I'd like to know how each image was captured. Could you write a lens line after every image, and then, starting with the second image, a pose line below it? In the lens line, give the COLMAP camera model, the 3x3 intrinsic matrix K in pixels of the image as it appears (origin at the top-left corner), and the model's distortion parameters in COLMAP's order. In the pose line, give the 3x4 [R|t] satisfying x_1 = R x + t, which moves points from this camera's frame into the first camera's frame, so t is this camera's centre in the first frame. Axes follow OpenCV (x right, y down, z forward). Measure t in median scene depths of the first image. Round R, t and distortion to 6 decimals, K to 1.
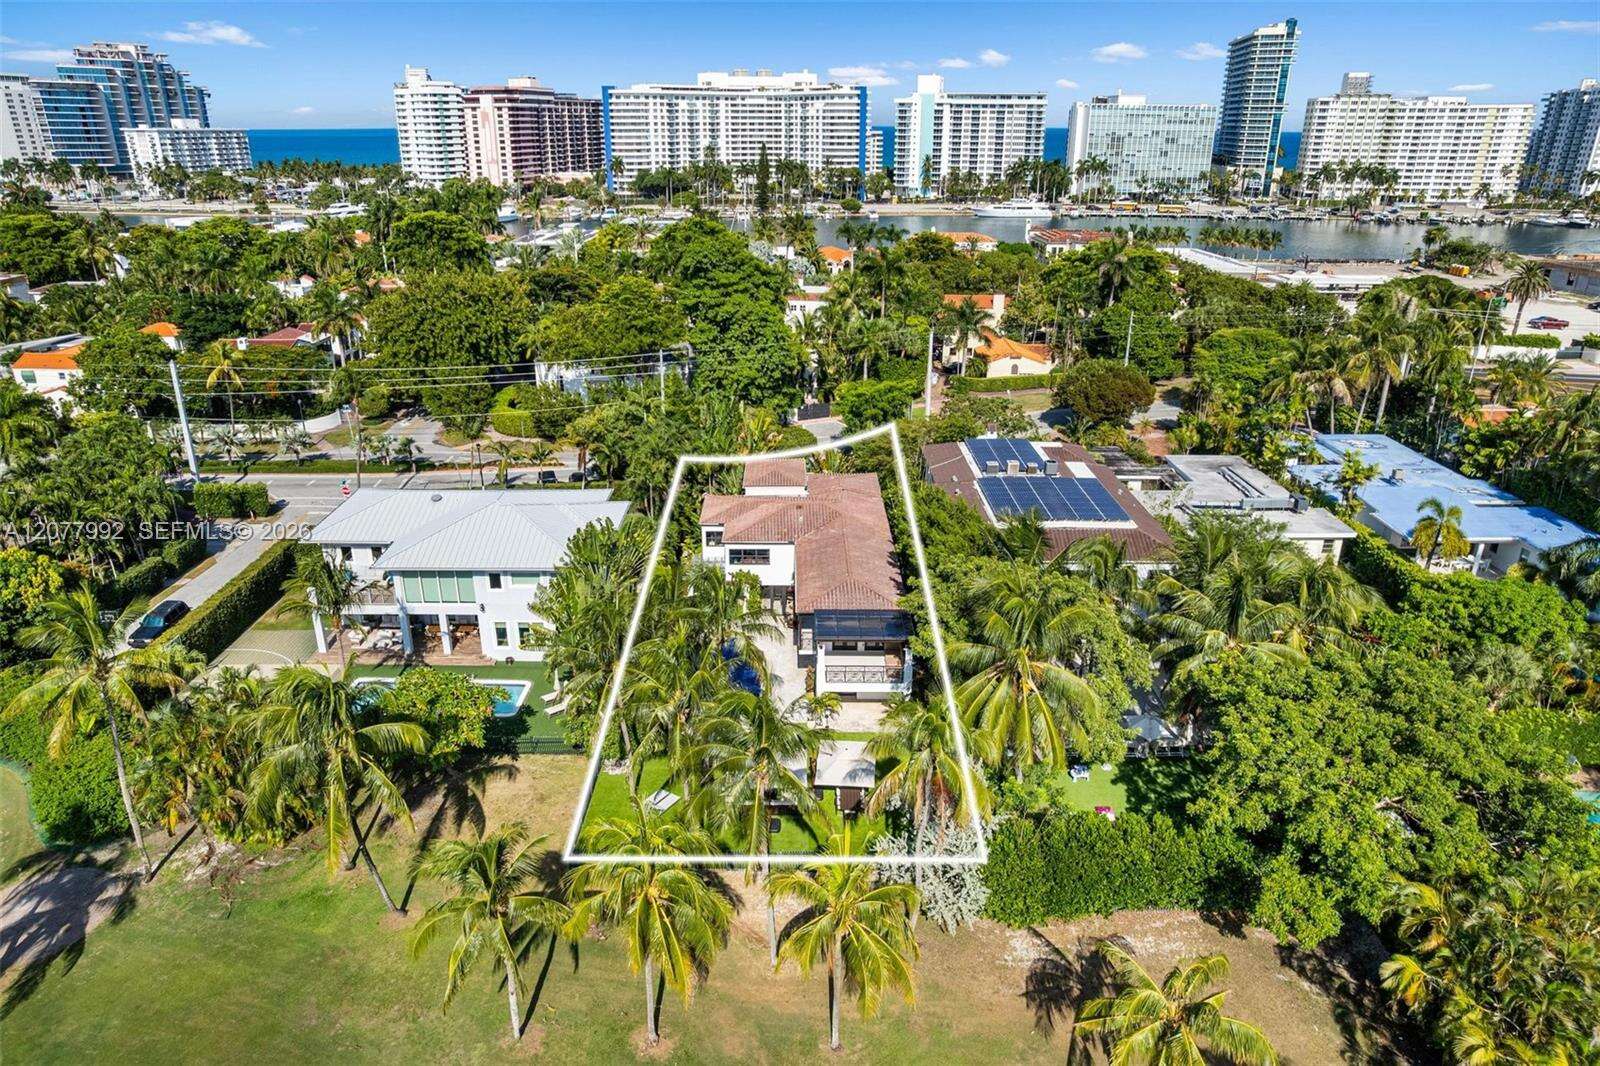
lens RADIAL K [[1044.4, 0, 798.0], [0, 1044.4, 502.9], [0, 0, 1]] dist [-0.090834, 0.087941]
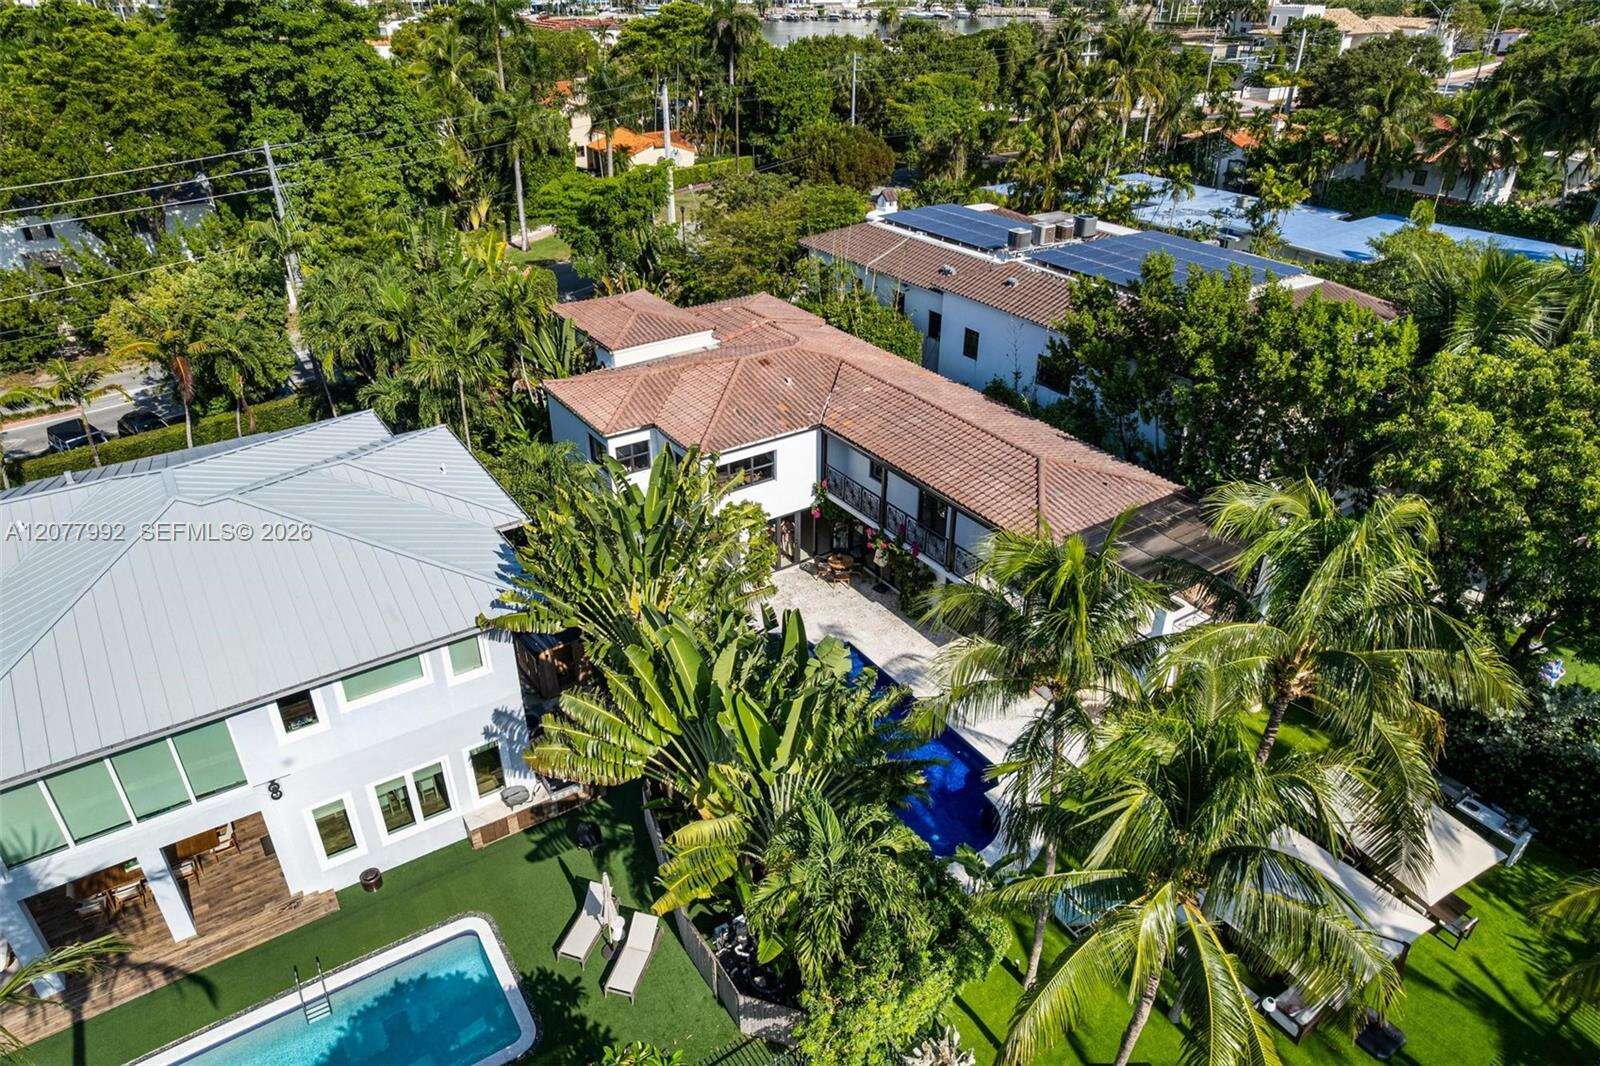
lens RADIAL K [[1029.9, 0, 800.0], [0, 1029.9, 533.0], [0, 0, 1]] dist [-0.088826, 0.080611]
pose [[0.832424, -0.277703, 0.479532, -0.040034], [0.193355, 0.956536, 0.218295, -0.003586], [-0.519311, -0.088994, 0.849939, 0.082763]]
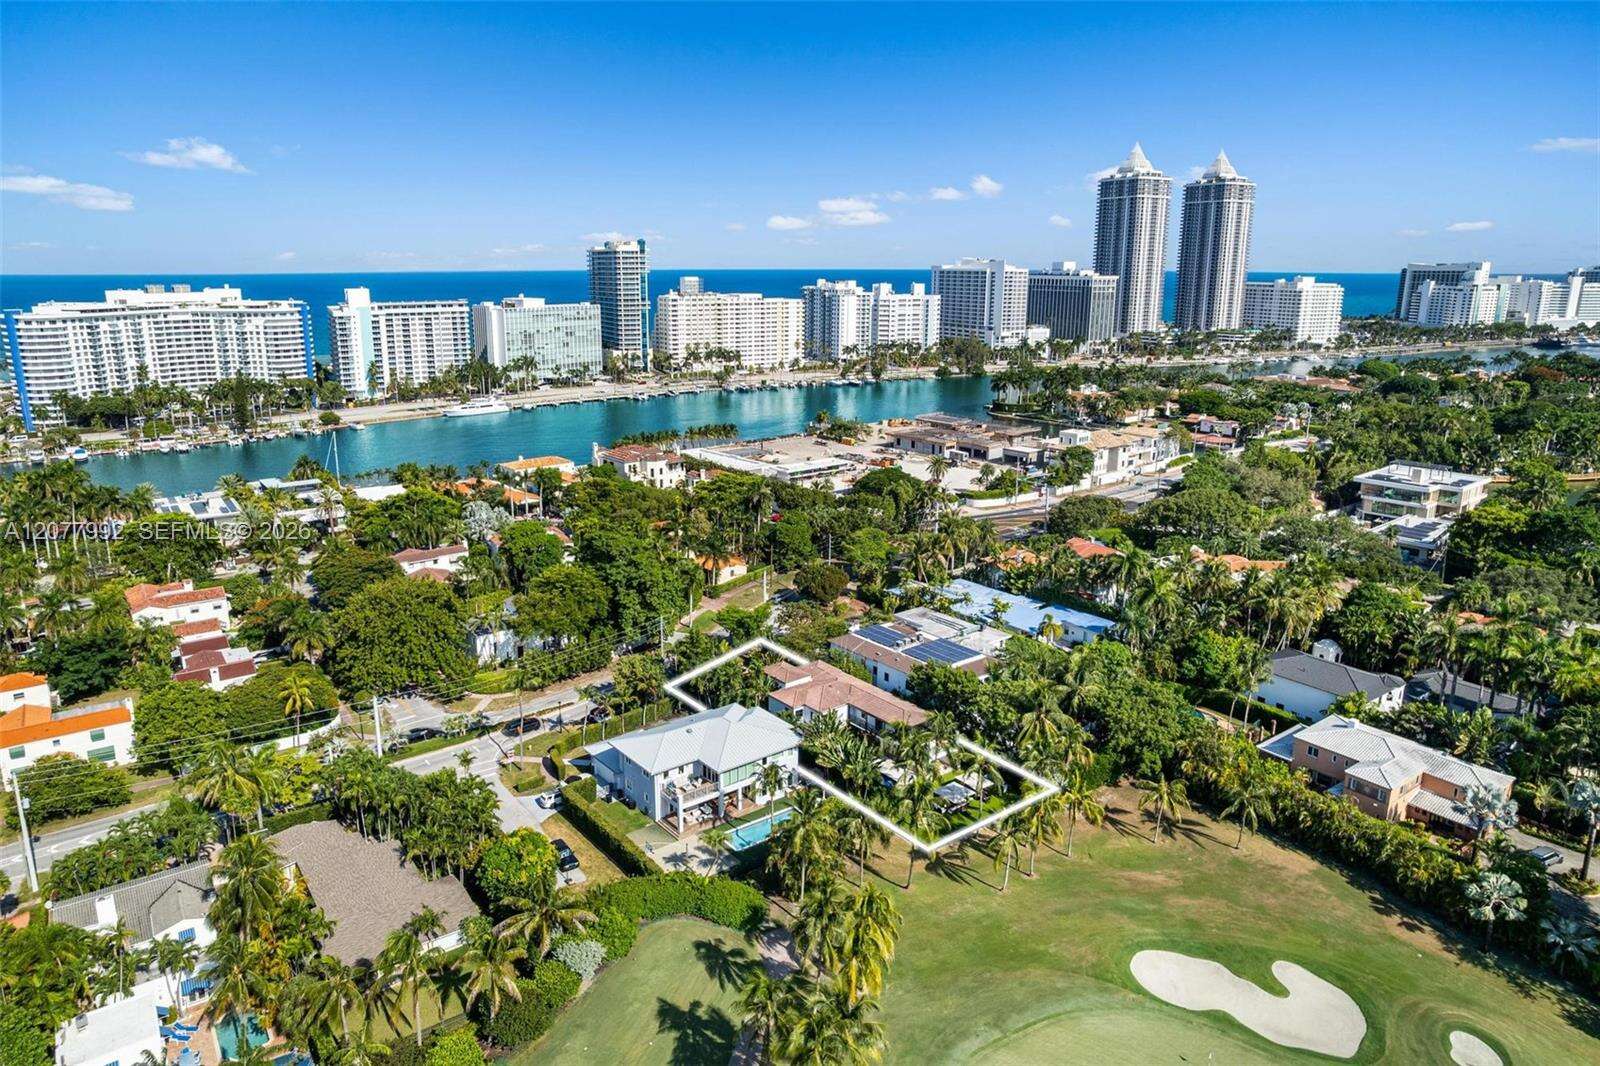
lens RADIAL K [[1014.0, 0, 787.9], [0, 1014.0, 491.0], [0, 0, 1]] dist [-0.058059, 0.046779]
pose [[0.794369, -0.133258, 0.592639, -0.174488], [0.213234, 0.974726, -0.066645, -0.037309], [-0.568779, 0.179311, 0.802707, -0.082479]]
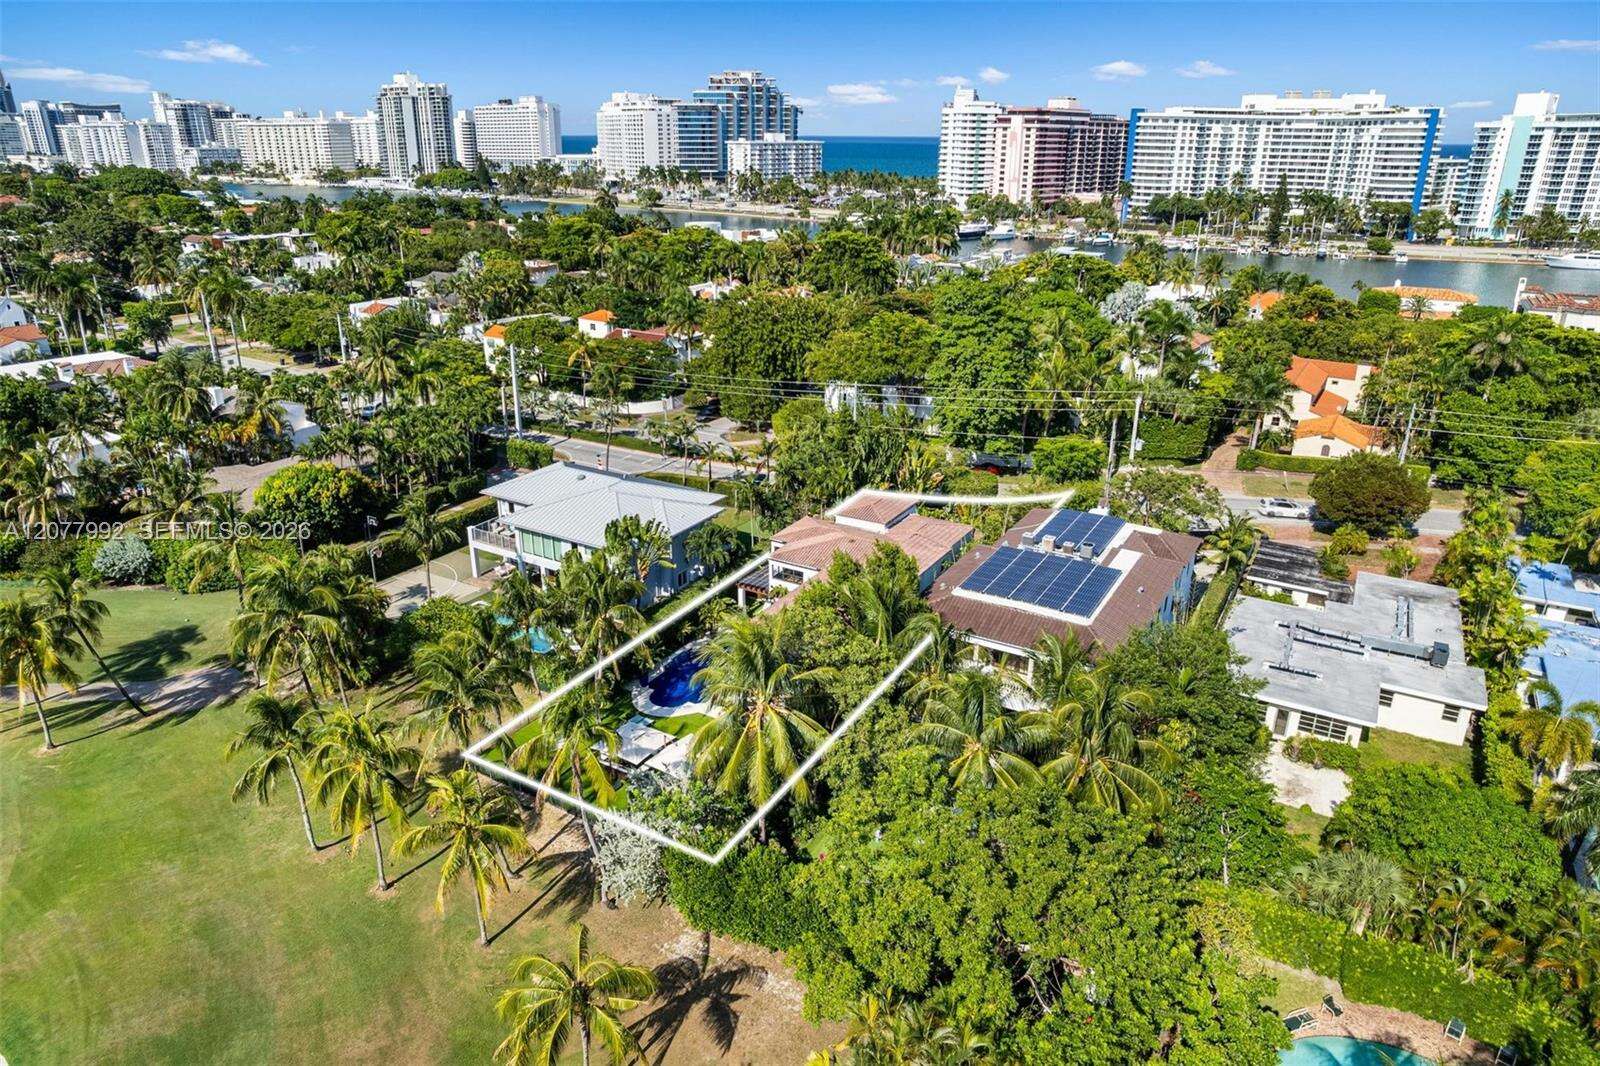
lens RADIAL K [[1044.4, 0, 798.0], [0, 1044.4, 502.9], [0, 0, 1]] dist [-0.090834, 0.087941]
pose [[0.858852, 0.174473, -0.481594, 0.072024], [-0.179669, 0.983078, 0.035740, -0.009816], [0.479680, 0.055832, 0.875665, 0.003601]]
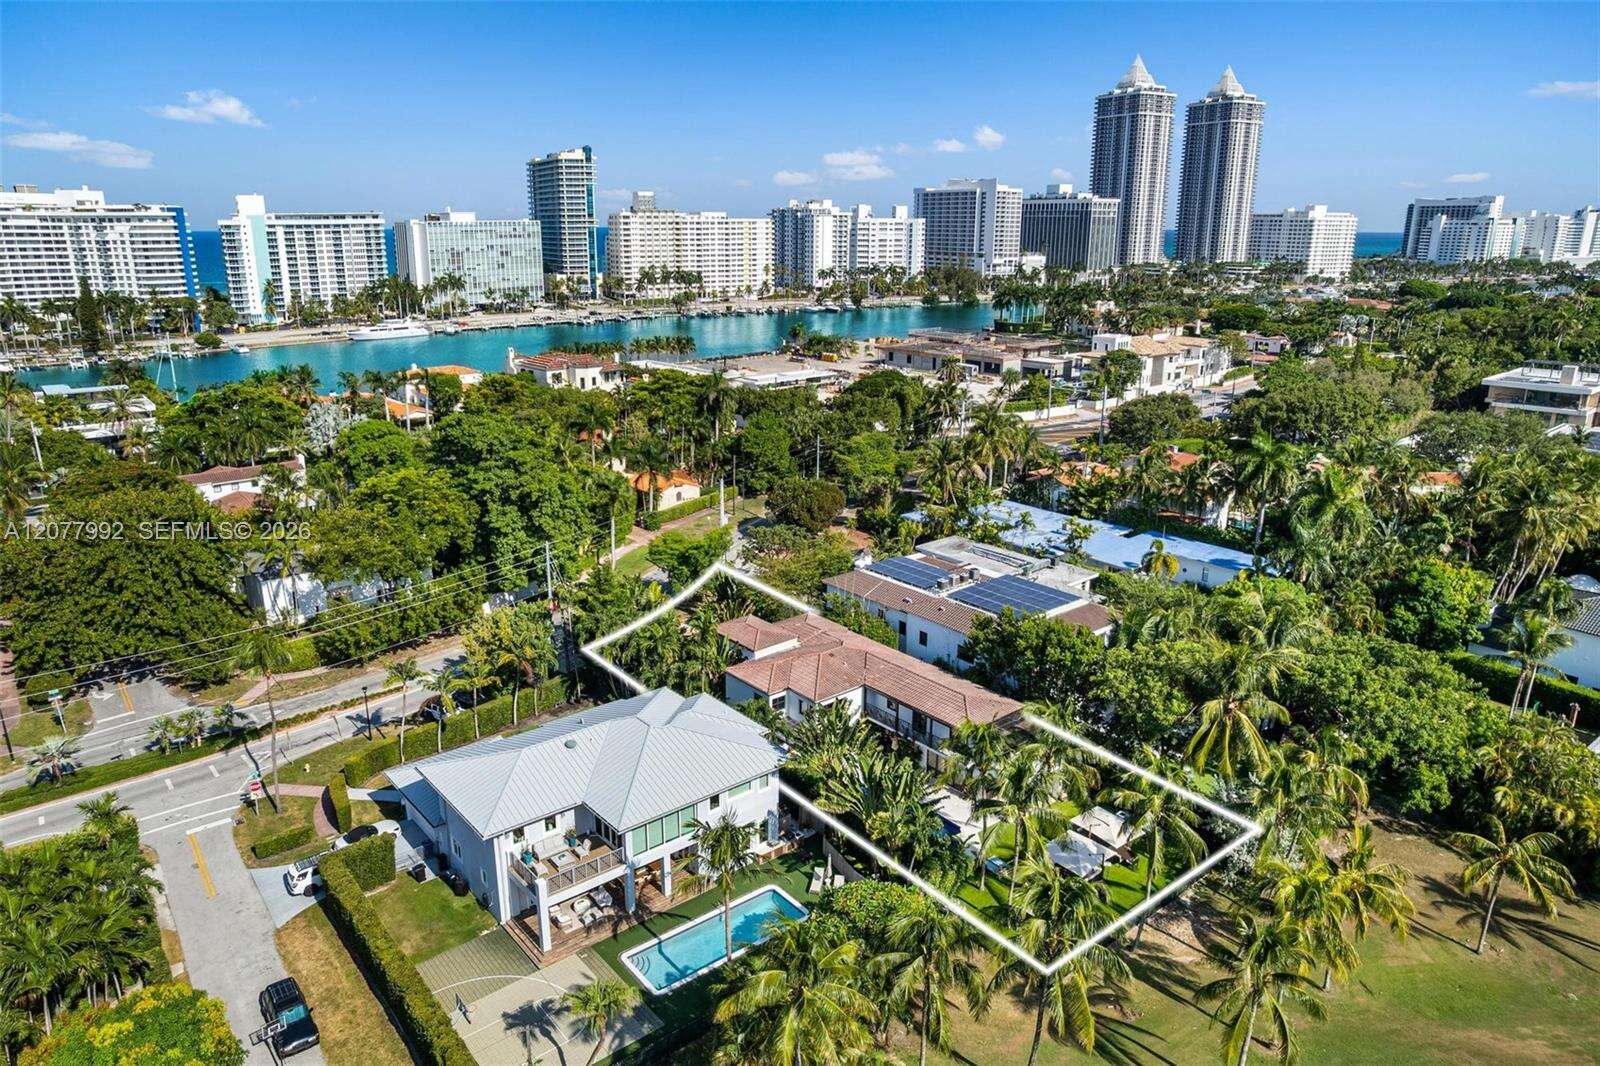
lens RADIAL K [[1040.6, 0, 792.2], [0, 1040.6, 496.1], [0, 0, 1]] dist [-0.074018, 0.075364]
pose [[0.773237, -0.163931, 0.612561, -0.106817], [0.221523, 0.974976, -0.018710, -0.023484], [-0.594165, 0.150164, 0.790202, 0.017155]]
